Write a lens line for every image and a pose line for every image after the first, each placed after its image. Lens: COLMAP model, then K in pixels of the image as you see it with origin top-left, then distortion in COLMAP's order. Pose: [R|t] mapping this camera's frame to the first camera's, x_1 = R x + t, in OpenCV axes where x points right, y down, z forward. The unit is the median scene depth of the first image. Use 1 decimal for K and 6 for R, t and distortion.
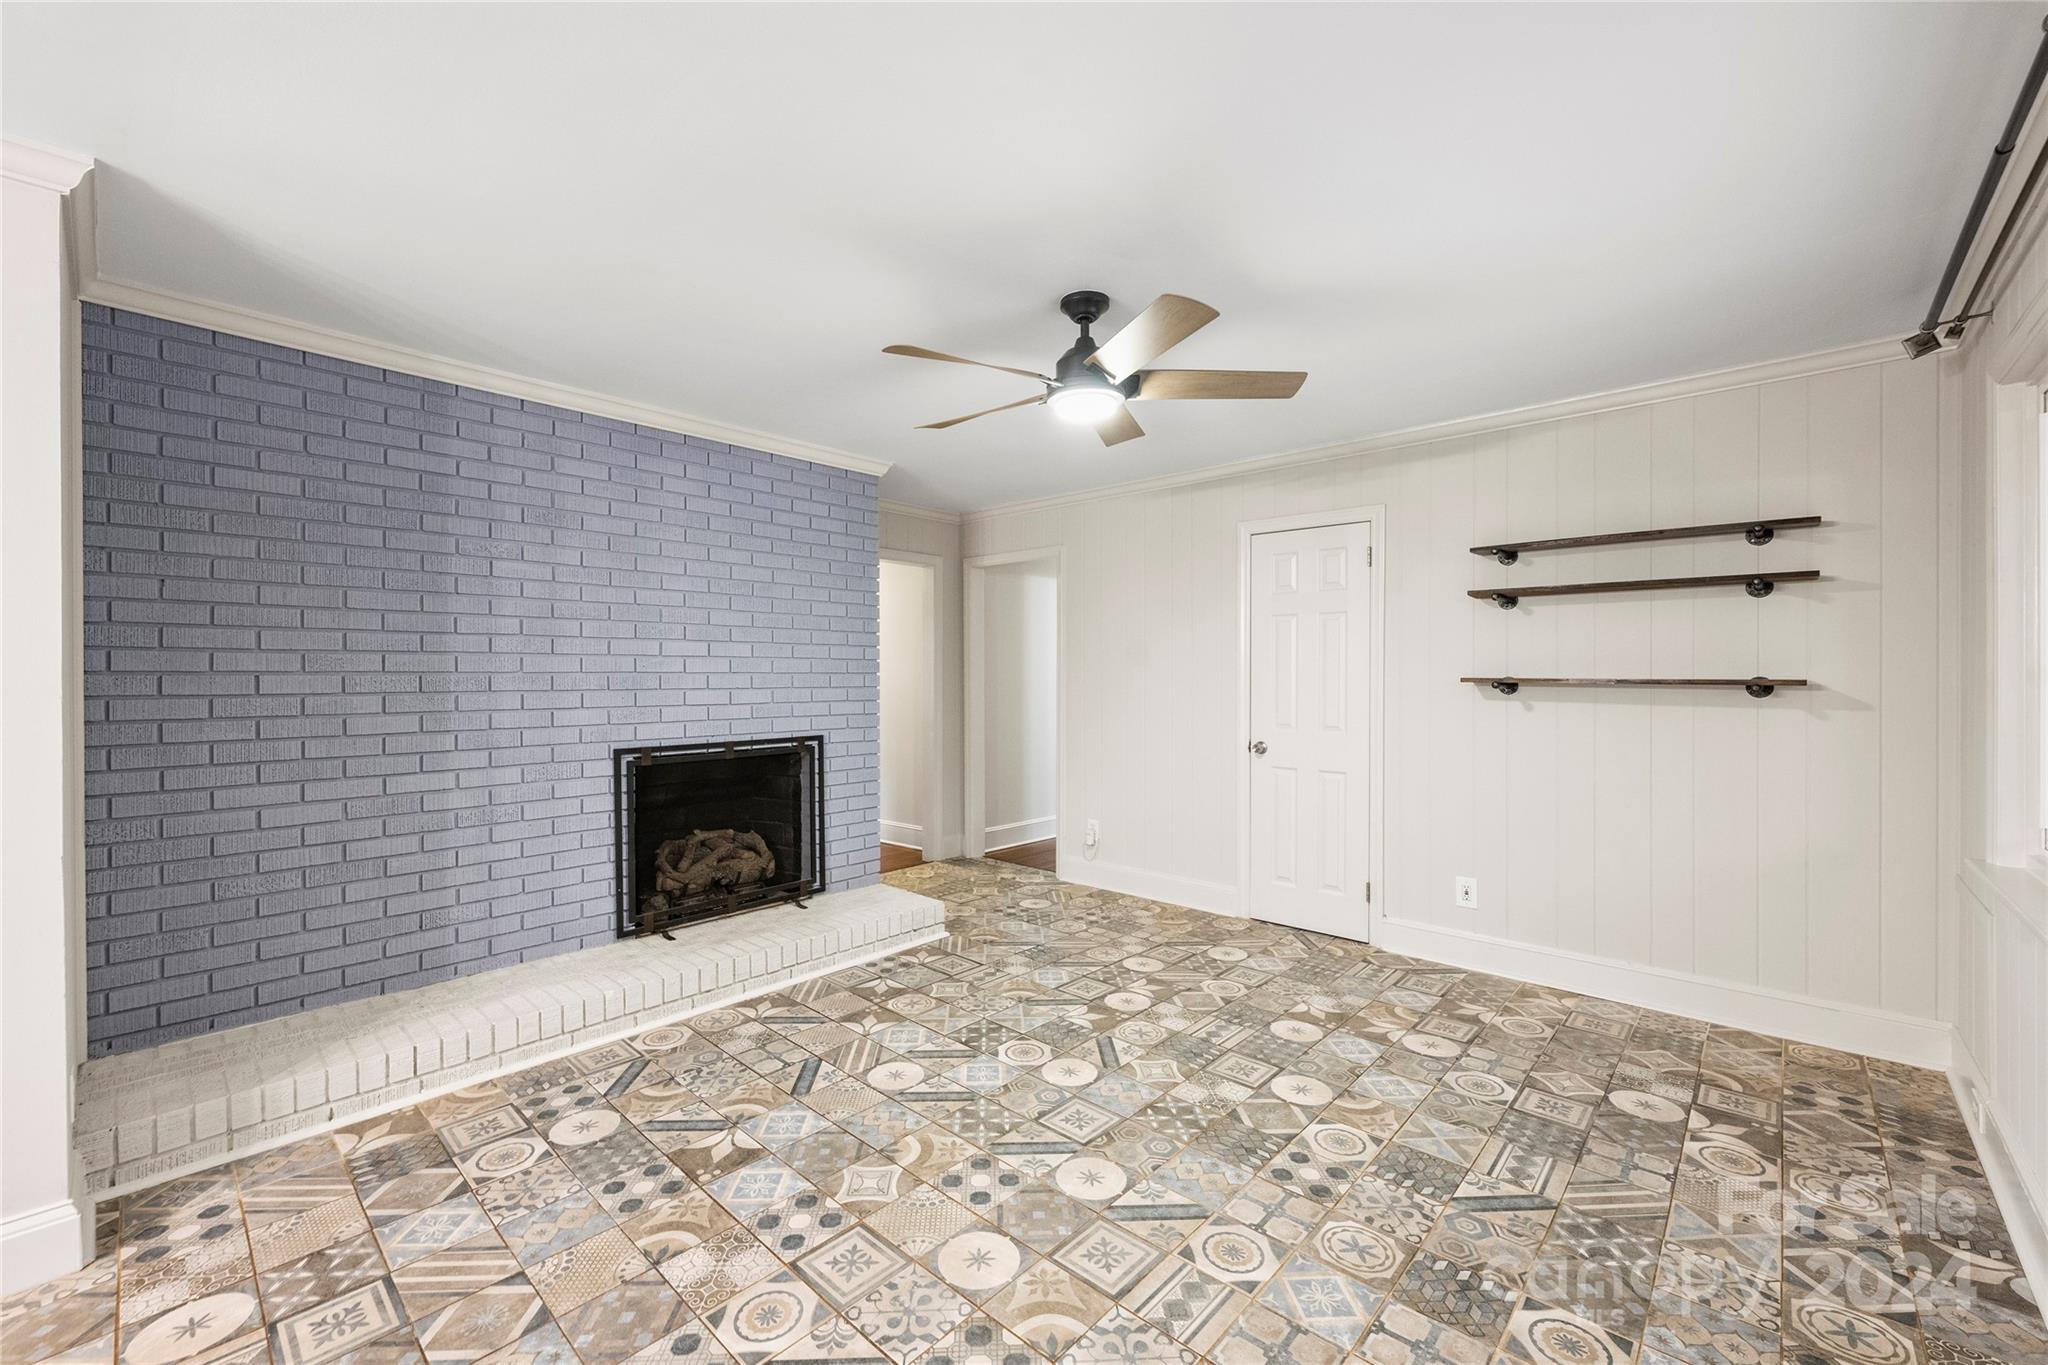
lens RADIAL K [[829.8, 0, 1012.1], [0, 829.8, 679.8], [0, 0, 1]] dist [-0.001574, -0.000191]
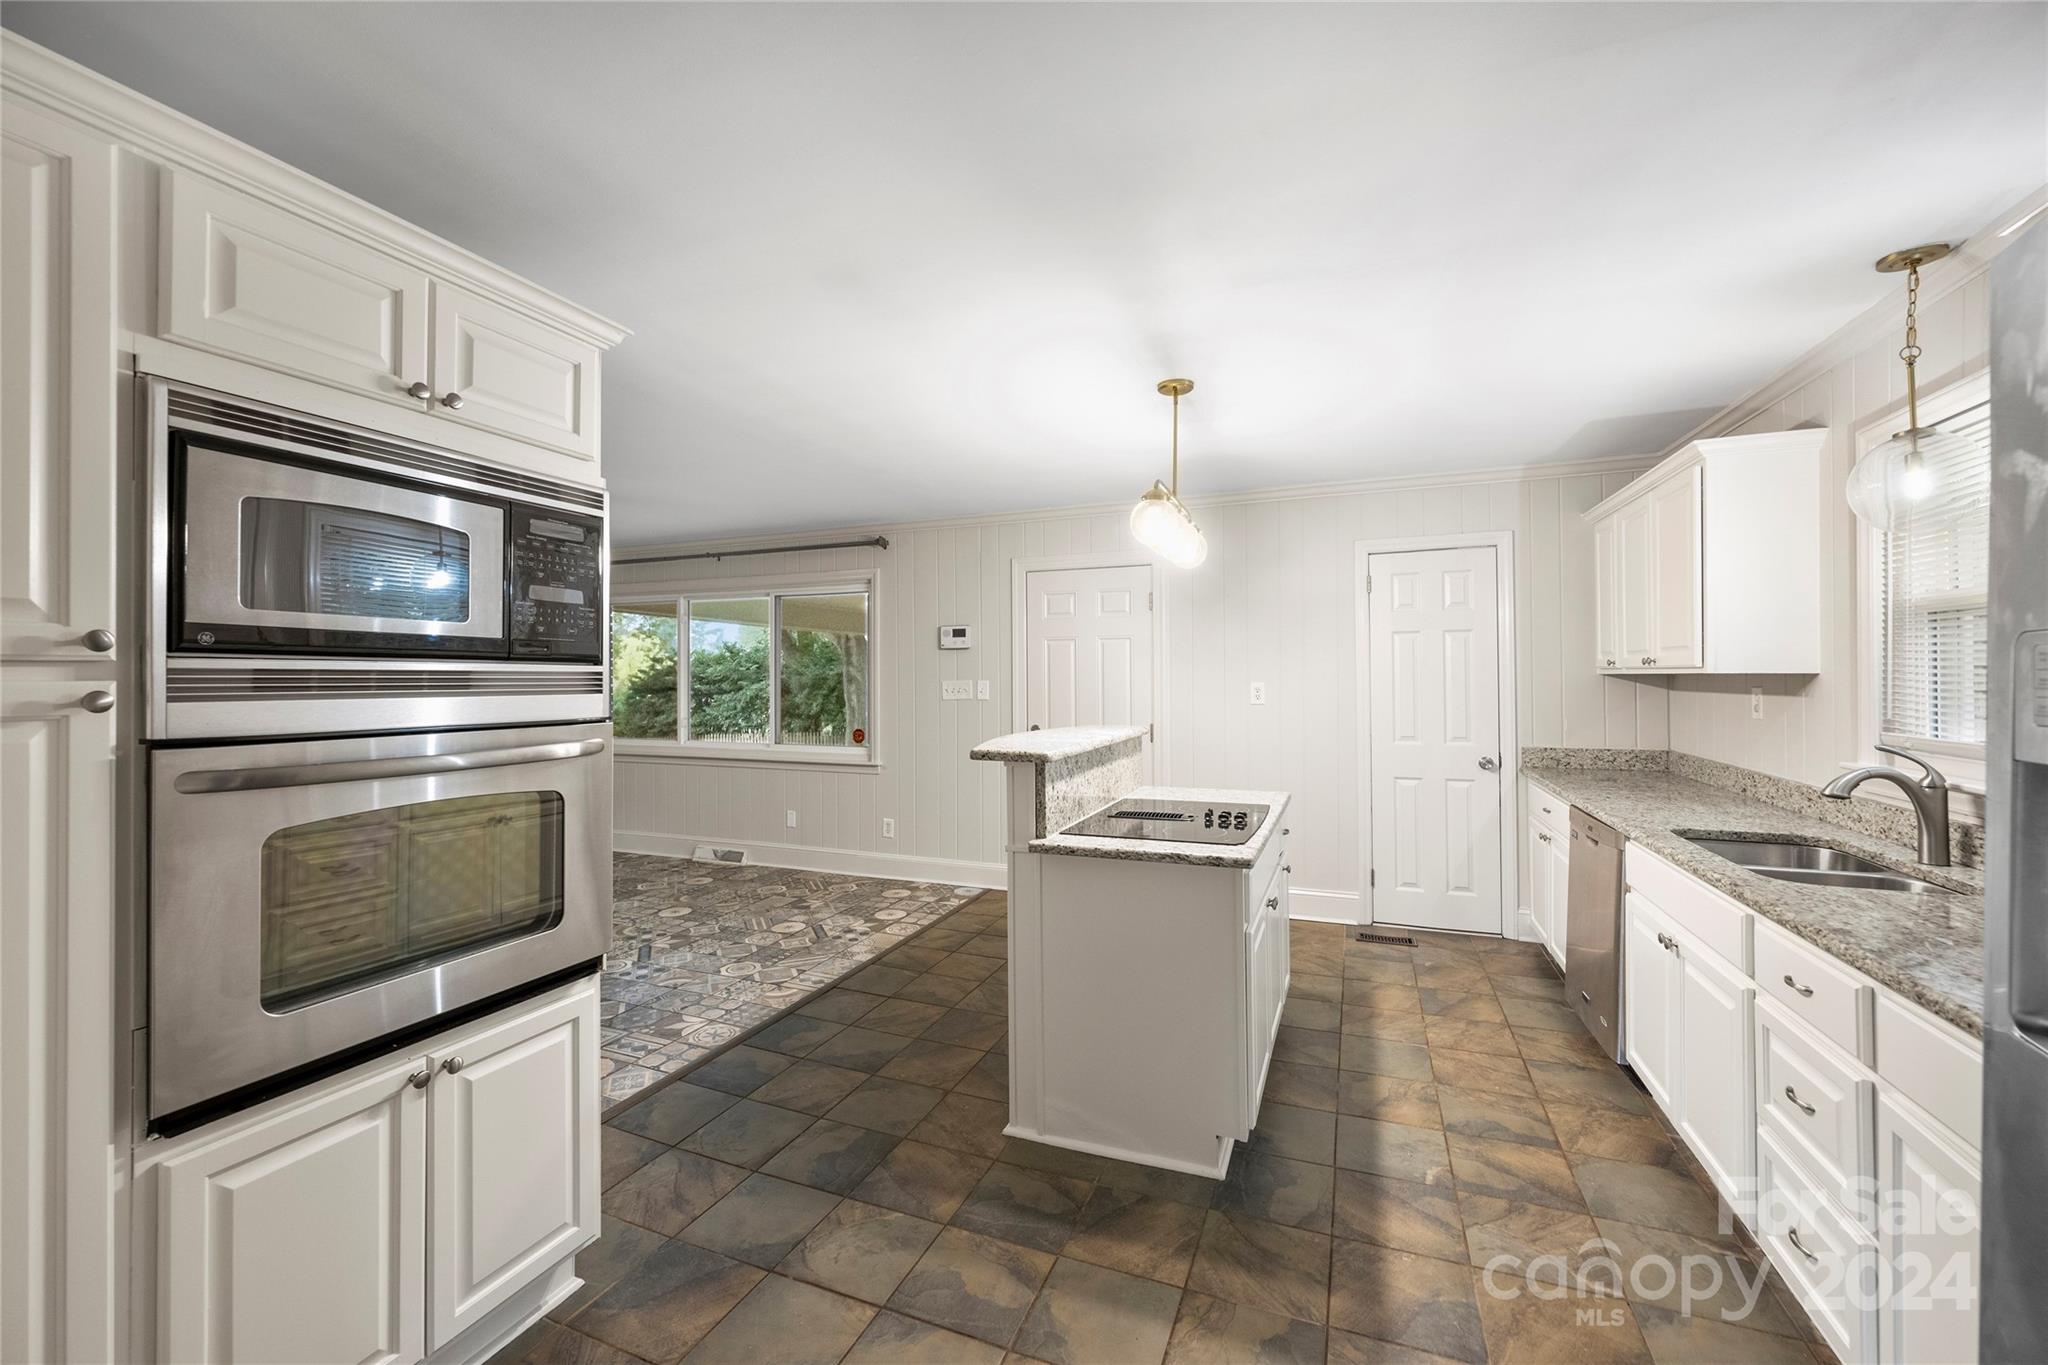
lens RADIAL K [[820.5, 0, 1024.1], [0, 820.5, 674.3], [0, 0, 1]] dist [-0.000730, 0.000073]
pose [[-0.358727, 0.004465, 0.933432, -1.644709], [0.009930, 0.999950, -0.000967, -0.027815], [-0.933390, 0.008923, -0.358754, 0.416911]]
